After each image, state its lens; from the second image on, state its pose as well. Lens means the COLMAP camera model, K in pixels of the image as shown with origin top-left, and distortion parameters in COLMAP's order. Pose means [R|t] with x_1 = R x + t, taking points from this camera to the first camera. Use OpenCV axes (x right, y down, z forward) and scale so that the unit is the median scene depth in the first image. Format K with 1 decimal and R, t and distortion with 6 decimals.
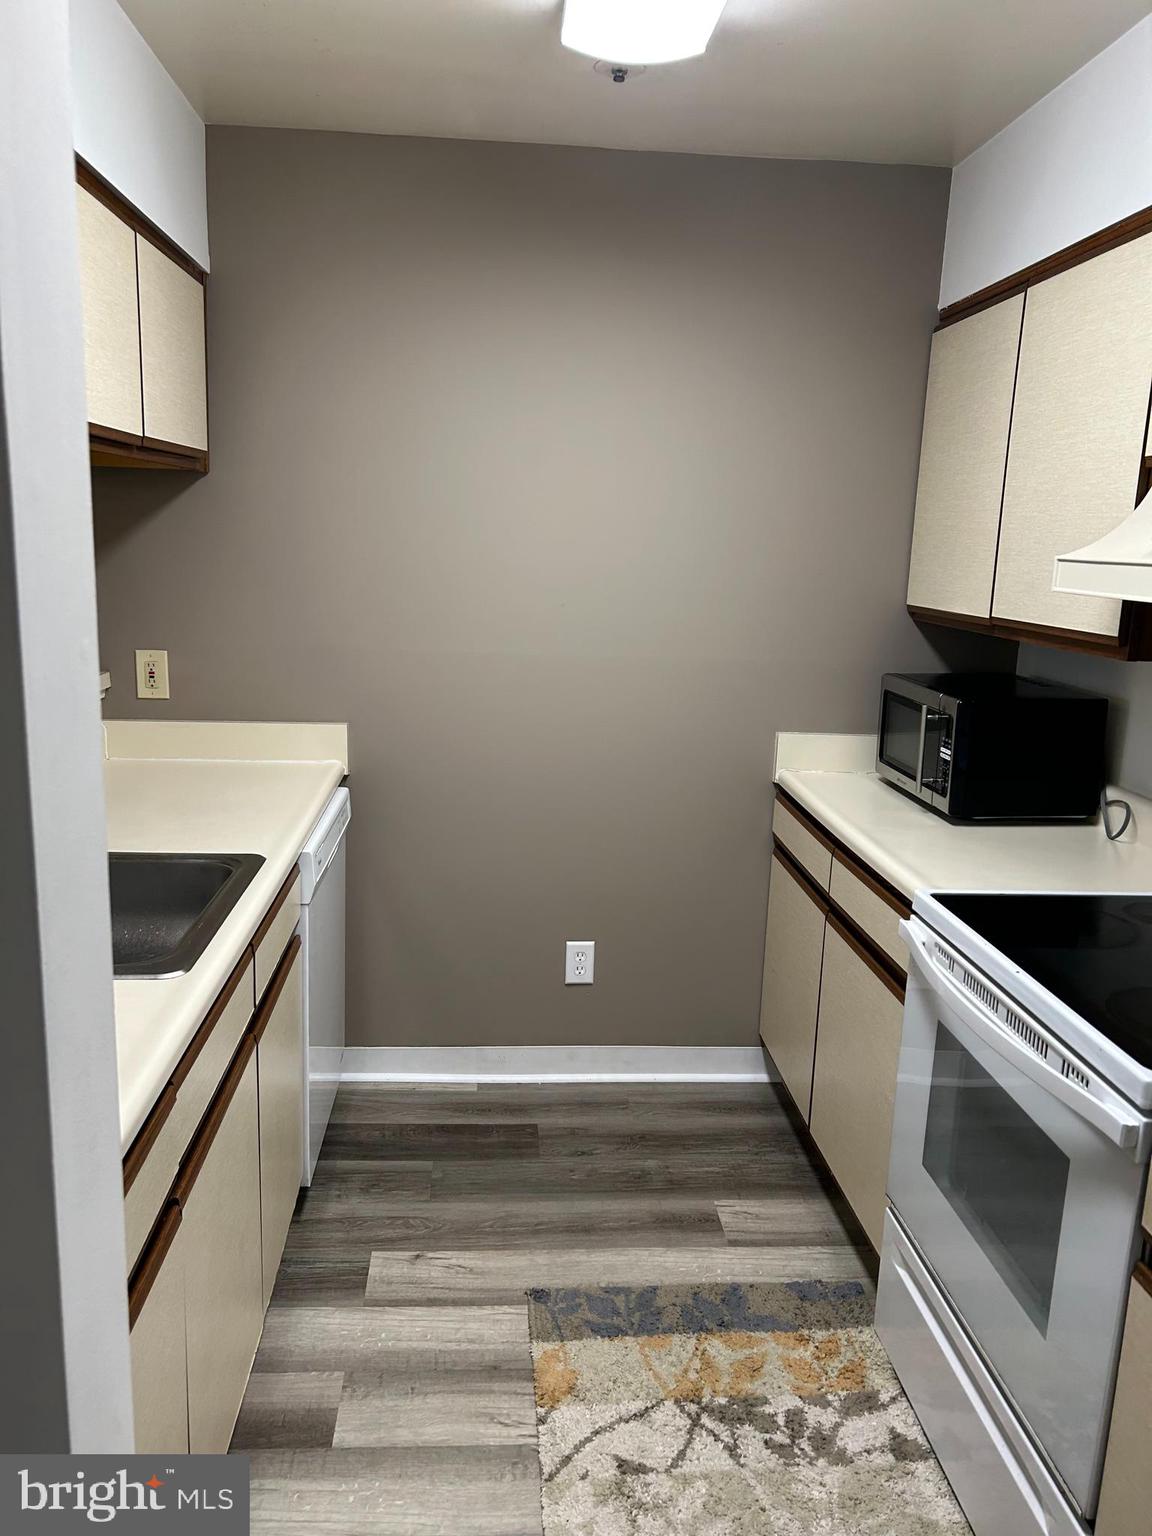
lens RADIAL K [[1160.1, 0, 573.2], [0, 1160.1, 776.7], [0, 0, 1]] dist [0.046147, -0.049872]
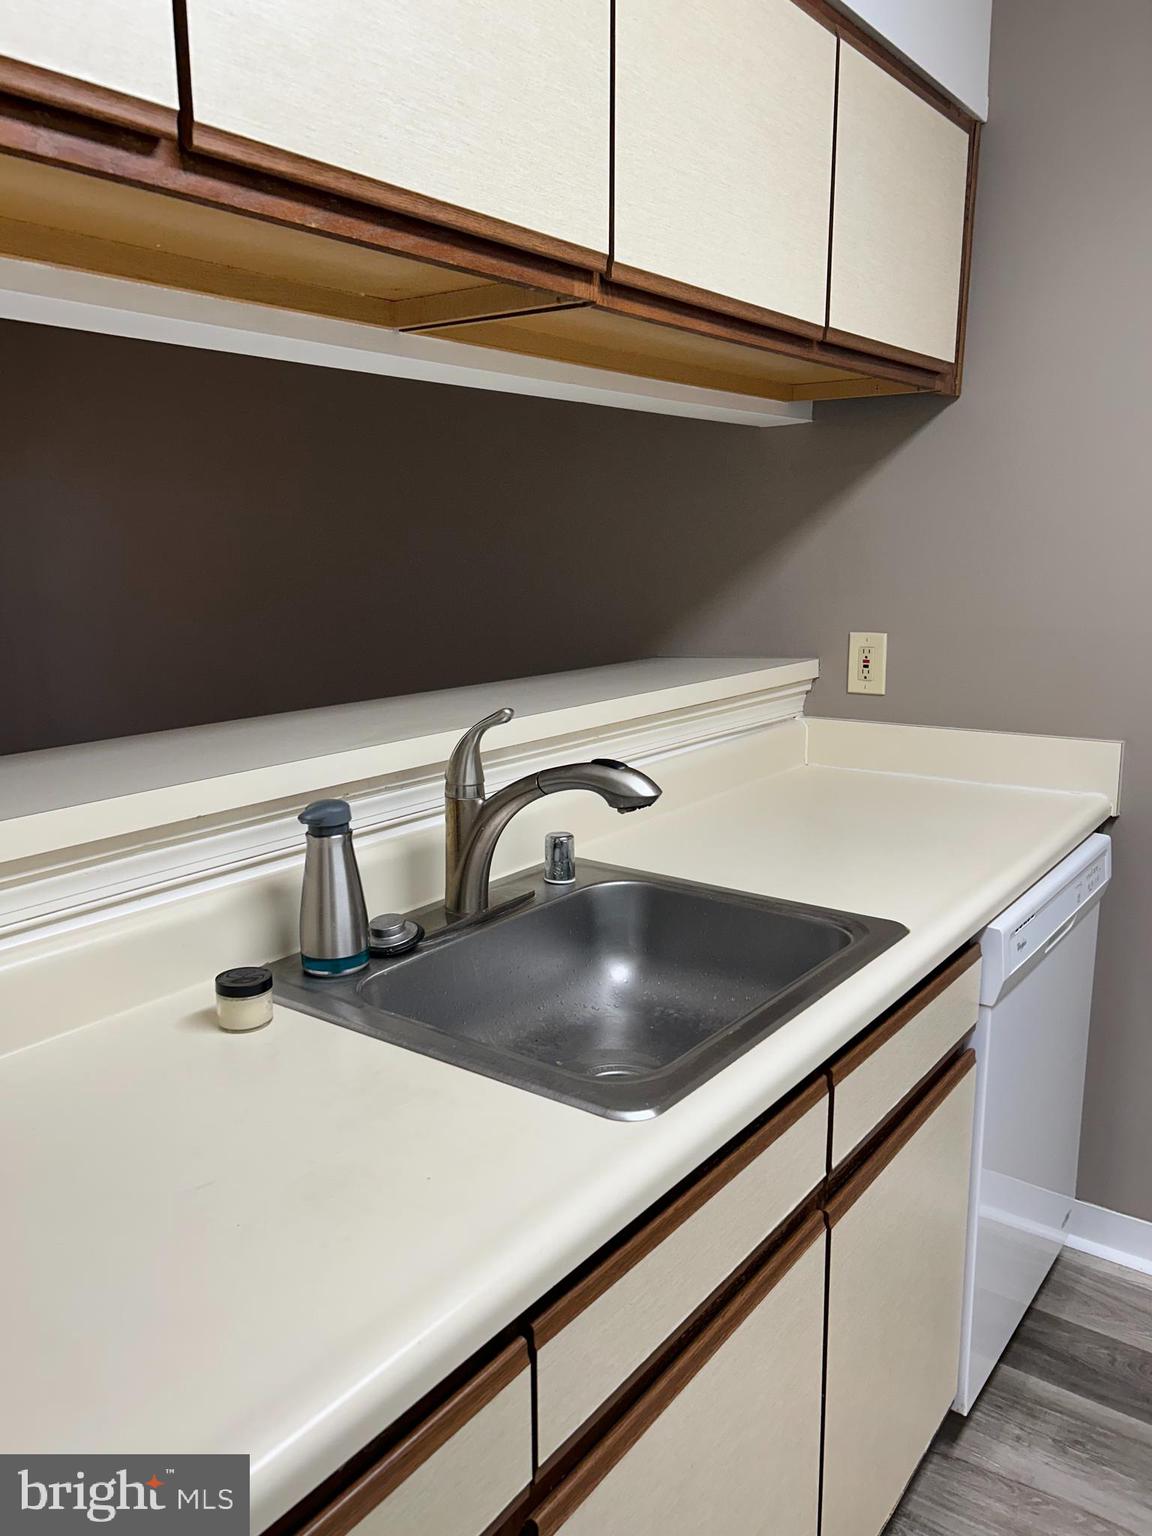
lens RADIAL K [[1160.1, 0, 573.2], [0, 1160.1, 776.7], [0, 0, 1]] dist [0.046147, -0.049872]
pose [[0.755603, 0.090164, -0.648795, 0.009455], [-0.097362, 0.994938, 0.024877, -0.011606], [0.647753, 0.044371, 0.760557, 0.289581]]
